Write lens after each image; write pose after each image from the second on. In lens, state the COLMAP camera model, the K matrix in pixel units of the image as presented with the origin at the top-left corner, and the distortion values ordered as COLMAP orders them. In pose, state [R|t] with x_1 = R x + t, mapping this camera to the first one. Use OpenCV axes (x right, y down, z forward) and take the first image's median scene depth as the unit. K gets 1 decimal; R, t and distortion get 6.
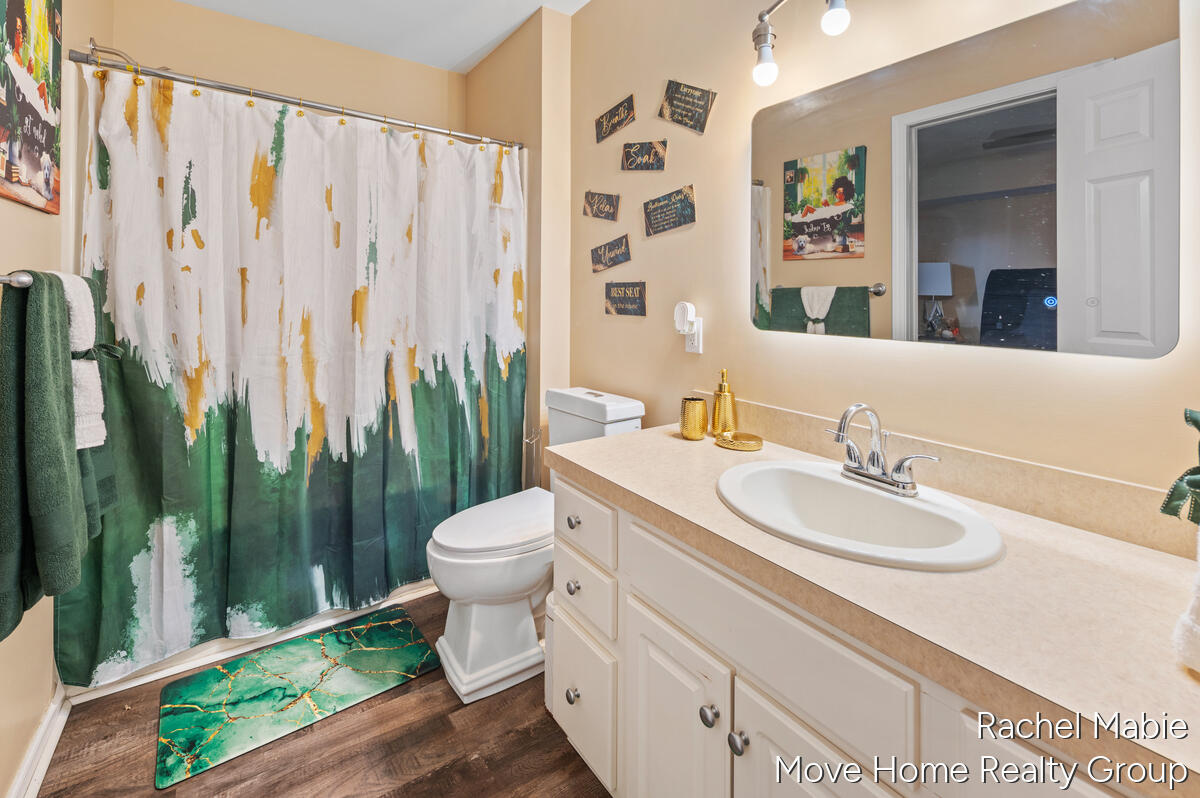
lens RADIAL K [[522.2, 0, 599.8], [0, 522.2, 294.1], [0, 0, 1]] dist [0.003469, -0.003447]
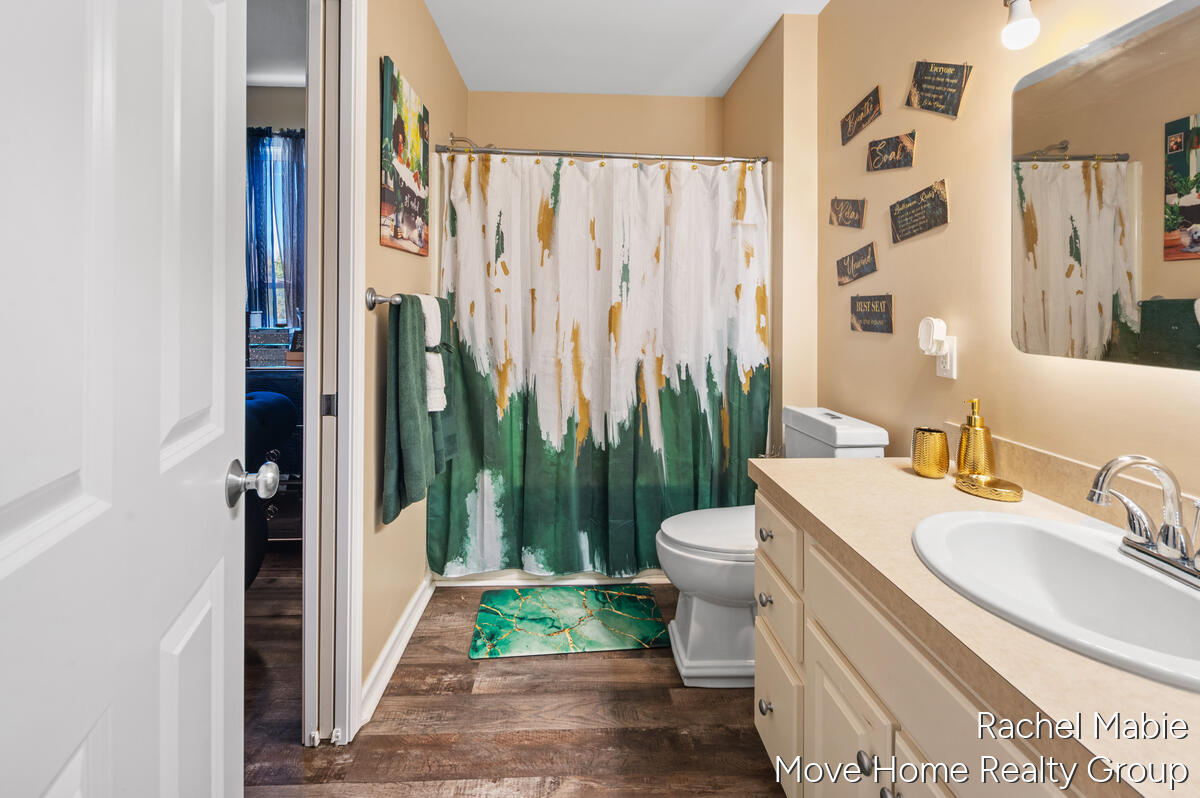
lens RADIAL K [[526.4, 0, 600.0], [0, 526.4, 309.0], [0, 0, 1]] dist [-0.001003, -0.000328]
pose [[0.847330, -0.000989, -0.531066, 0.155180], [0.000368, 0.999999, -0.001275, 0.001838], [0.531067, 0.000885, 0.847329, -0.020246]]
